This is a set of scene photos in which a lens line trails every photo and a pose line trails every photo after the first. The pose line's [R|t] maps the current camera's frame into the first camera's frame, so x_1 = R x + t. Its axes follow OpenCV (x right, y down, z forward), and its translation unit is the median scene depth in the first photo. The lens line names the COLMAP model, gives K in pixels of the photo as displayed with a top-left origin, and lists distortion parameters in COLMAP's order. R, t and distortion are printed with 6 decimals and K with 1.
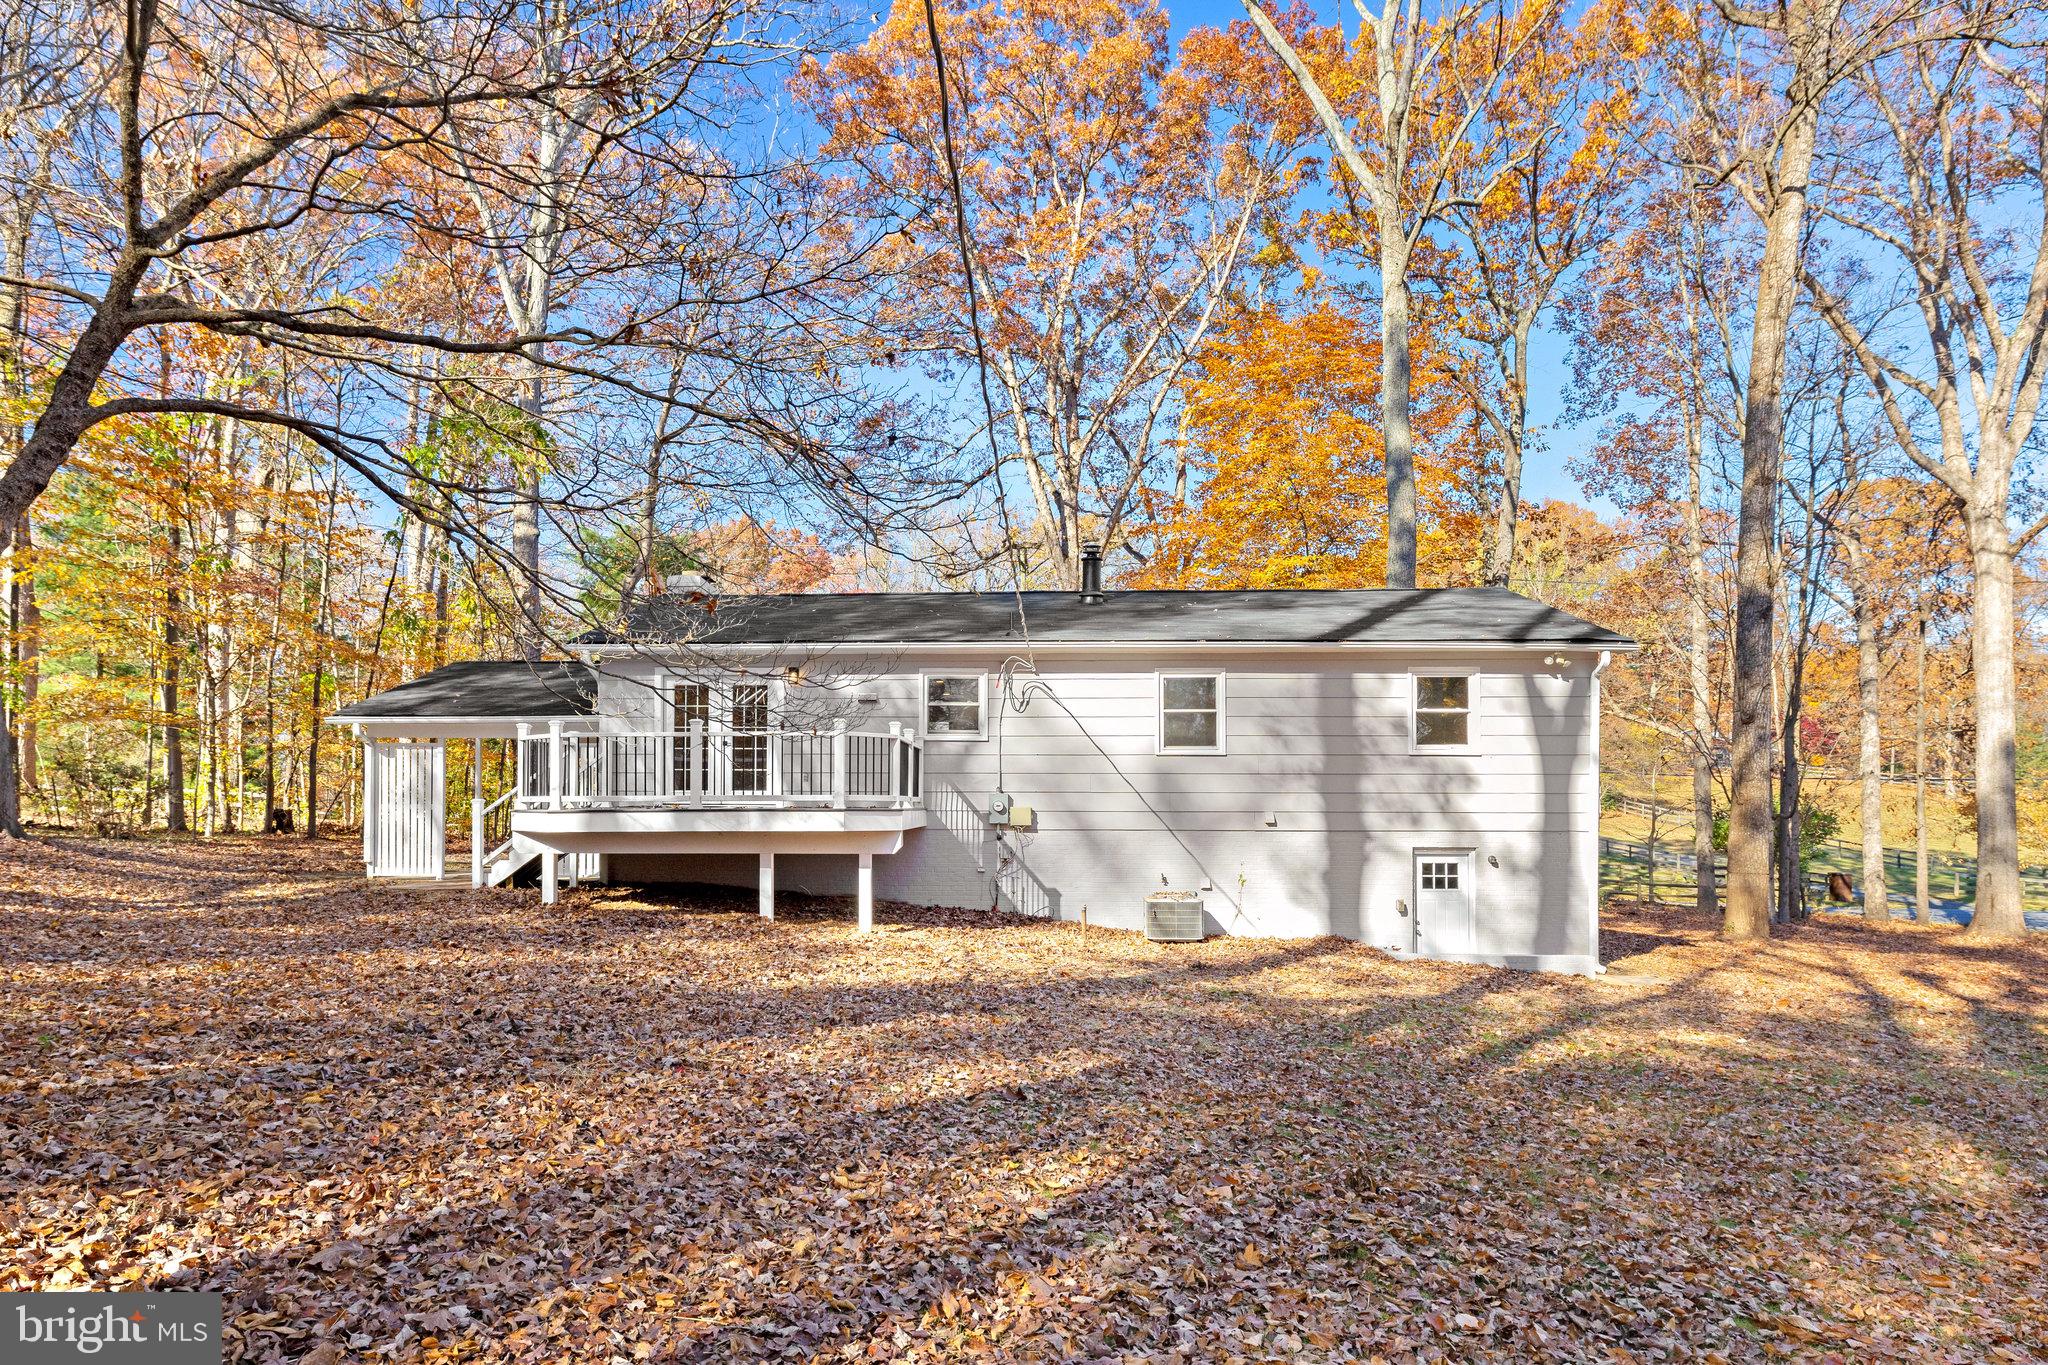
lens RADIAL K [[1183.9, 0, 1023.2], [0, 1183.9, 684.4], [0, 0, 1]] dist [-0.008178, -0.000206]
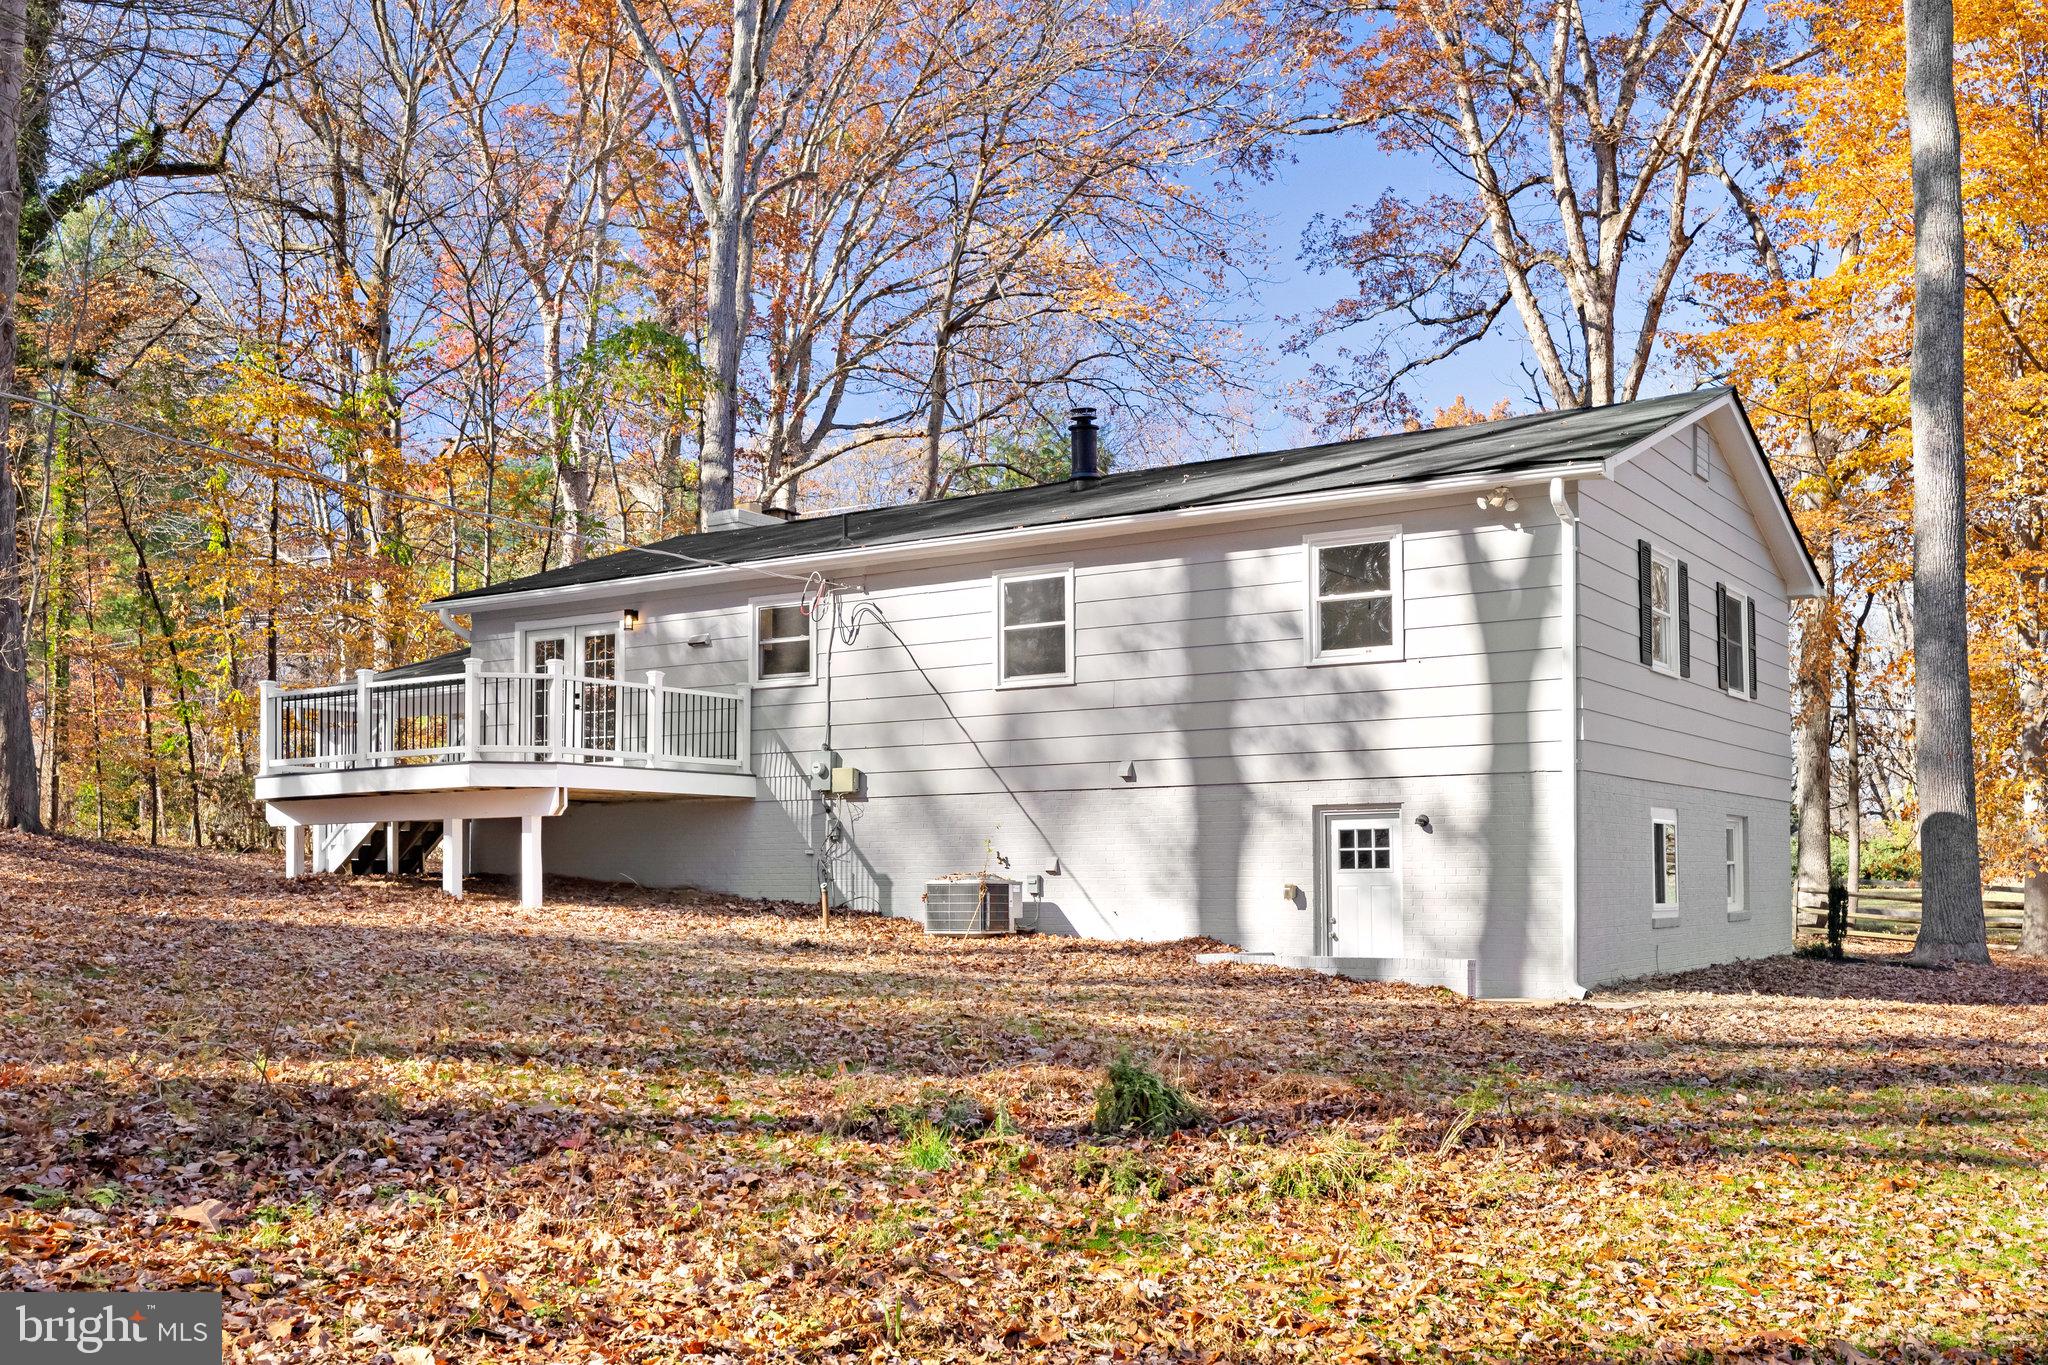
lens RADIAL K [[1912.1, 0, 1027.2], [0, 1912.1, 681.3], [0, 0, 1]] dist [-0.013679, 0.000000]
pose [[0.866733, -0.059528, -0.495207, 0.718692], [0.061052, 0.998048, -0.013117, 0.071791], [0.495021, -0.018865, 0.868676, -0.009213]]
